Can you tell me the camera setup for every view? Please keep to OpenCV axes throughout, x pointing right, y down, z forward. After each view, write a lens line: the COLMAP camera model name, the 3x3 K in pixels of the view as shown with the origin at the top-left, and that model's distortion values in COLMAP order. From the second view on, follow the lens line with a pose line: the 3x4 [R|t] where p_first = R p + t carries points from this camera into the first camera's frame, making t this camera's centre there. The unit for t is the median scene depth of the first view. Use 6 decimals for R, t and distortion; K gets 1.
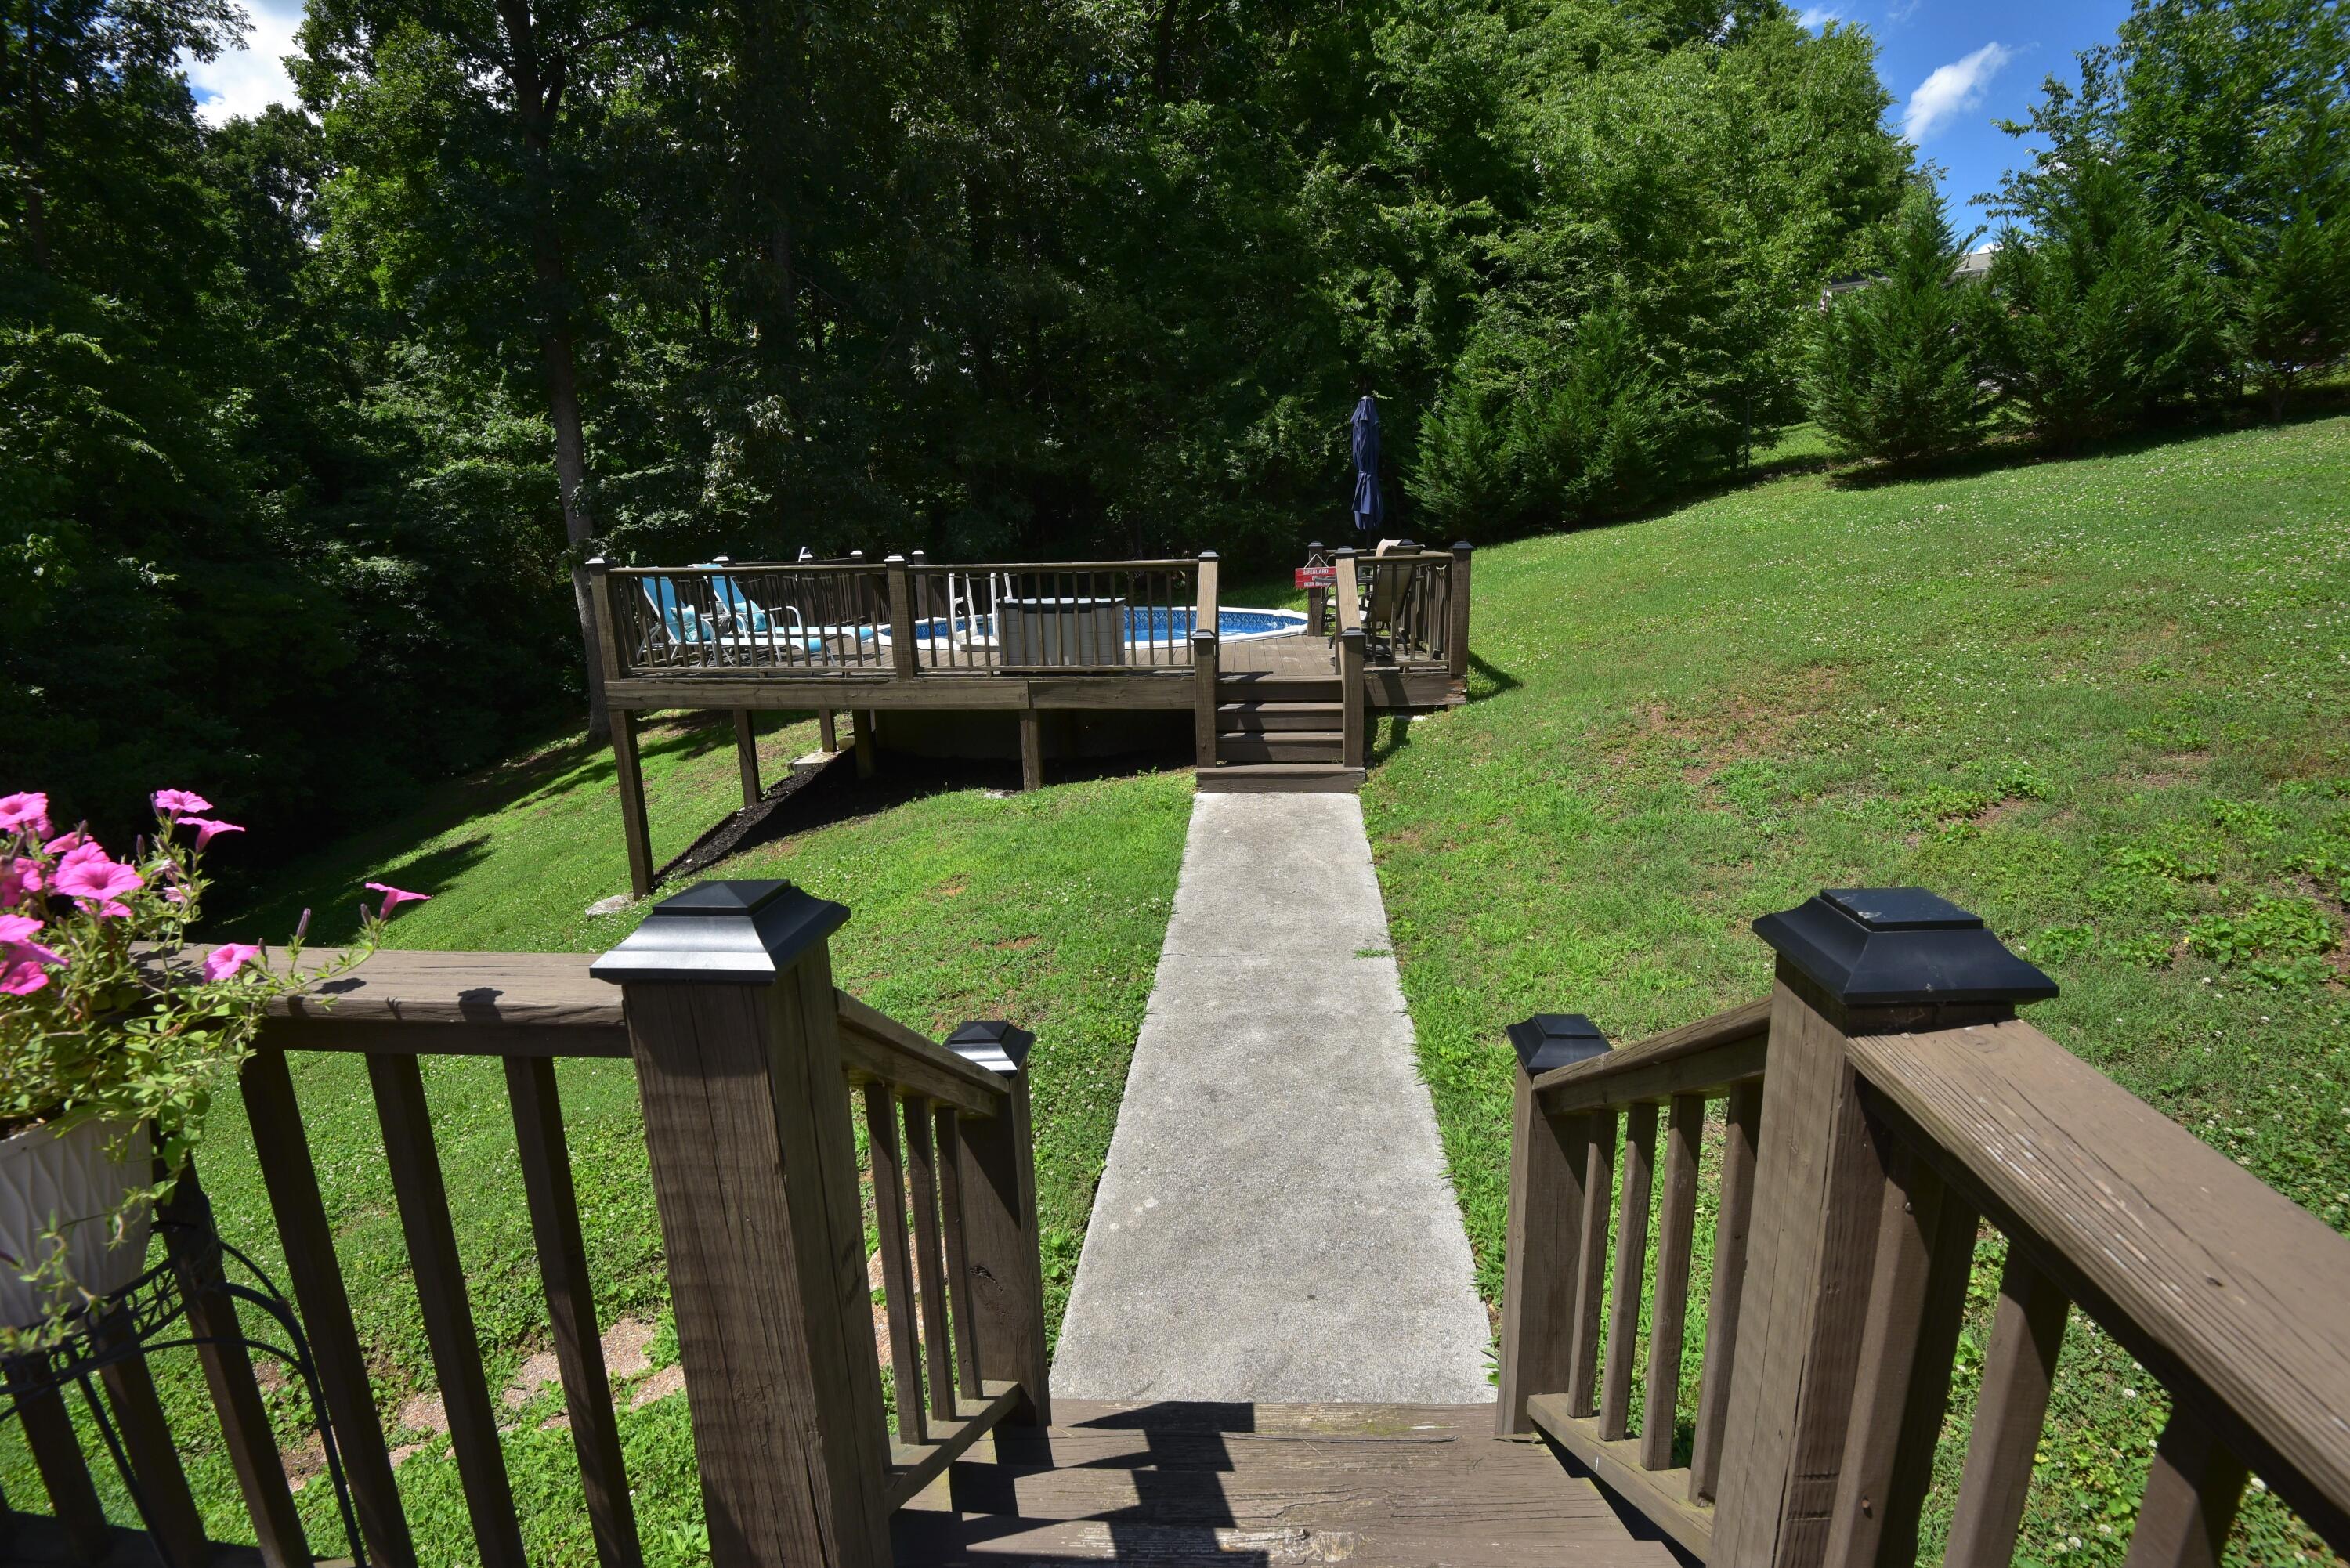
lens RADIAL K [[1100.4, 0, 1175.0], [0, 1100.4, 784.0], [0, 0, 1]] dist [-0.030470, -0.008169]
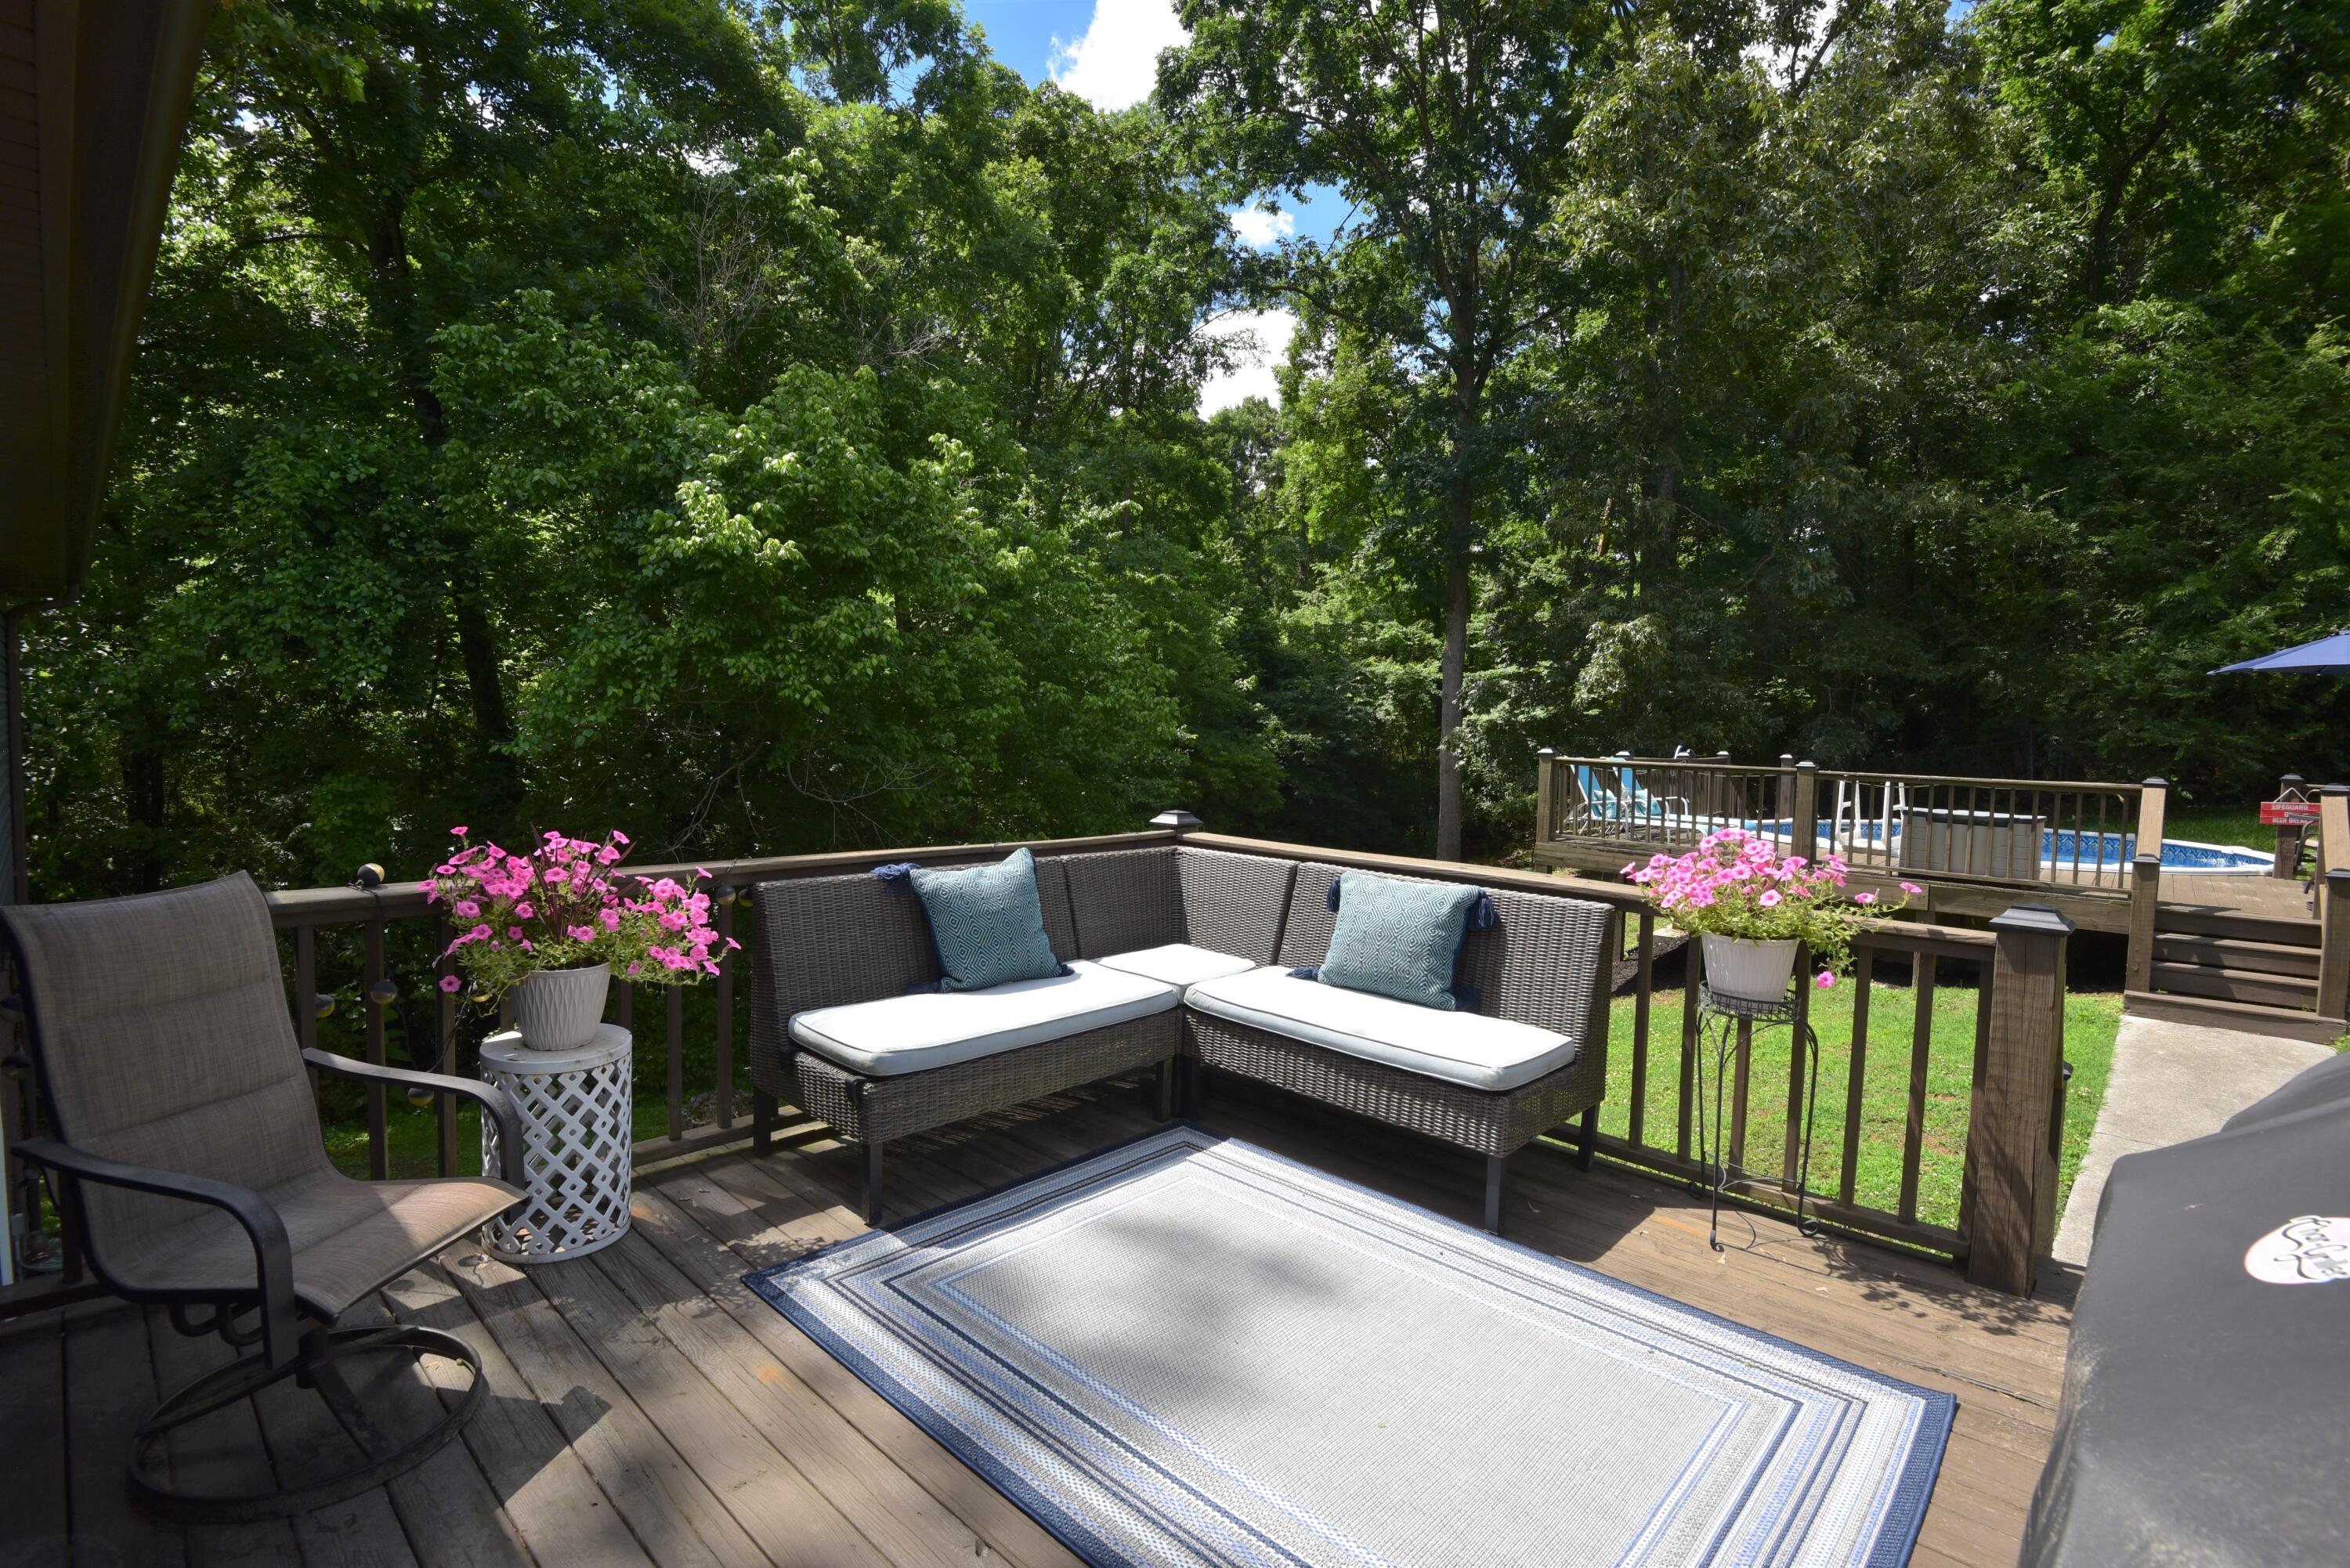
lens RADIAL K [[1084.7, 0, 1170.8], [0, 1084.7, 807.5], [0, 0, 1]] dist [-0.021407, -0.011950]
pose [[0.770671, 0.087248, -0.631232, -0.034550], [-0.178964, 0.980349, -0.082995, 0.034838], [0.611586, 0.176930, 0.771141, -0.181650]]
